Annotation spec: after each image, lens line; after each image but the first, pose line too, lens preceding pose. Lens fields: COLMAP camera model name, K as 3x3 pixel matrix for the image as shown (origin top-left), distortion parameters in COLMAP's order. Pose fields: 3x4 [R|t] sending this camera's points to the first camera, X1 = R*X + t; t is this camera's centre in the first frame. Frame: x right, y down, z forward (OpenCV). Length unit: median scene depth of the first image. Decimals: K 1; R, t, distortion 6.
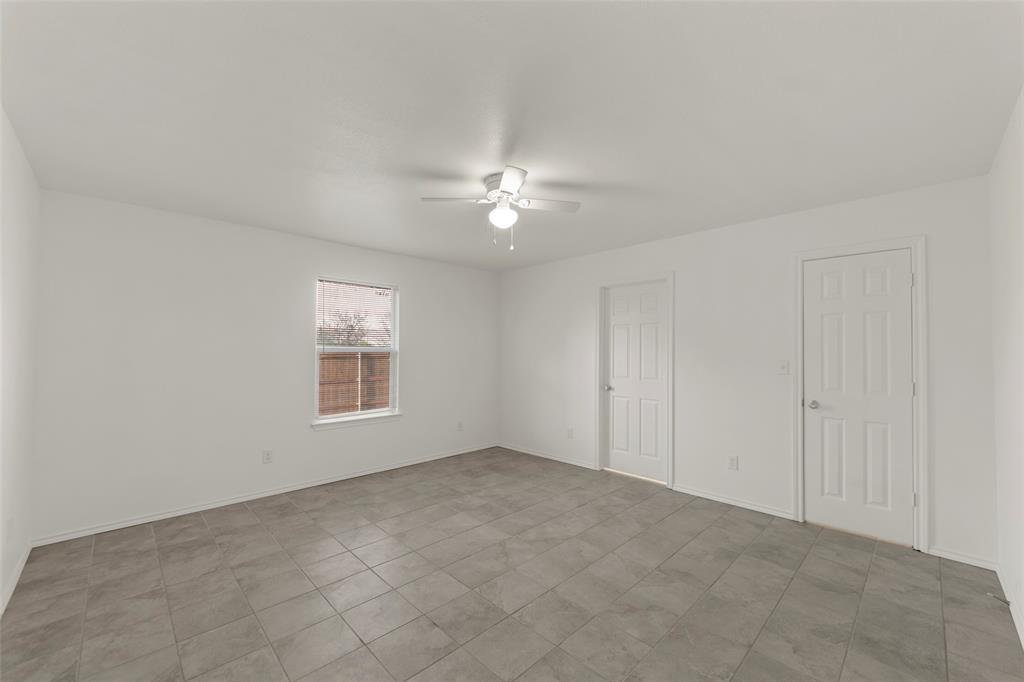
lens RADIAL K [[402.8, 0, 516.2], [0, 402.8, 348.7], [0, 0, 1]] dist [-0.001263, 0.000004]
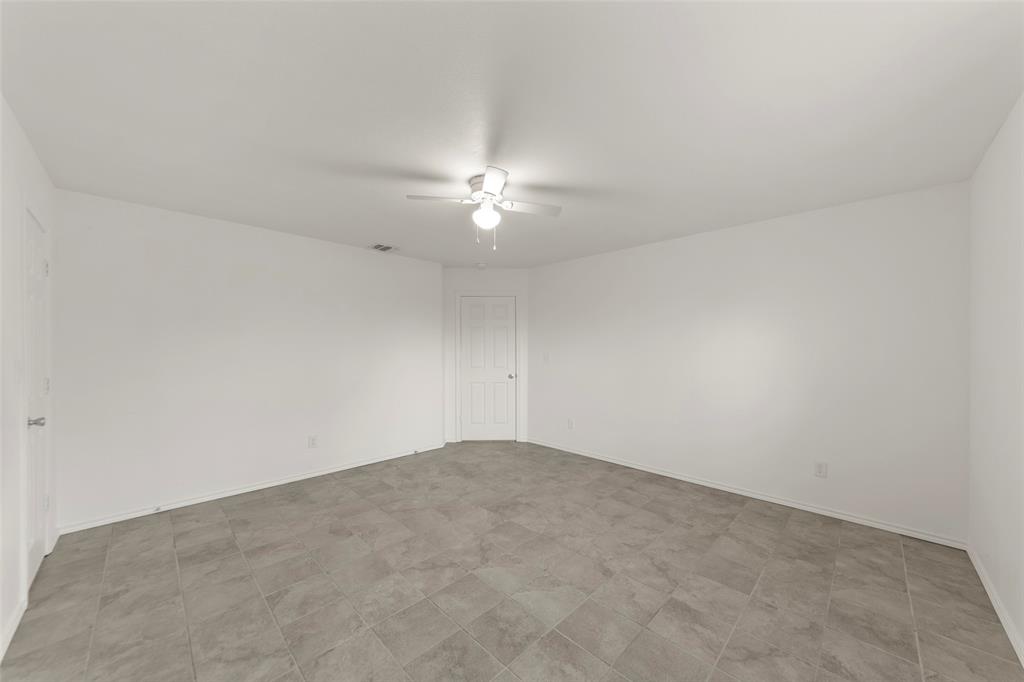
lens RADIAL K [[367.5, 0, 515.1], [0, 367.5, 355.4], [0, 0, 1]] dist [-0.001990, -0.000102]
pose [[-0.999878, -0.004555, -0.014932, -0.088614], [-0.004753, 0.999901, 0.013254, 0.012948], [0.014870, 0.013323, -0.999801, 1.826434]]
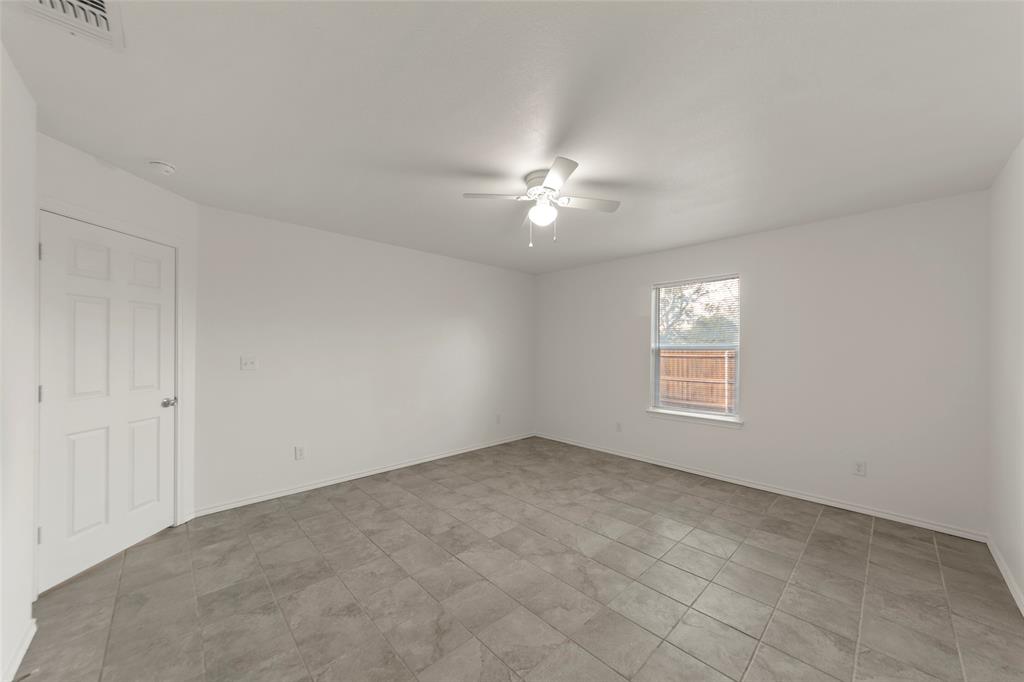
lens RADIAL K [[367.9, 0, 512.6], [0, 367.9, 348.1], [0, 0, 1]] dist [0.009404, -0.004791]
pose [[-0.012521, -0.002157, -0.999919, 0.839978], [0.003769, 0.999990, -0.002204, 0.007181], [0.999915, -0.003796, -0.012513, 0.880638]]
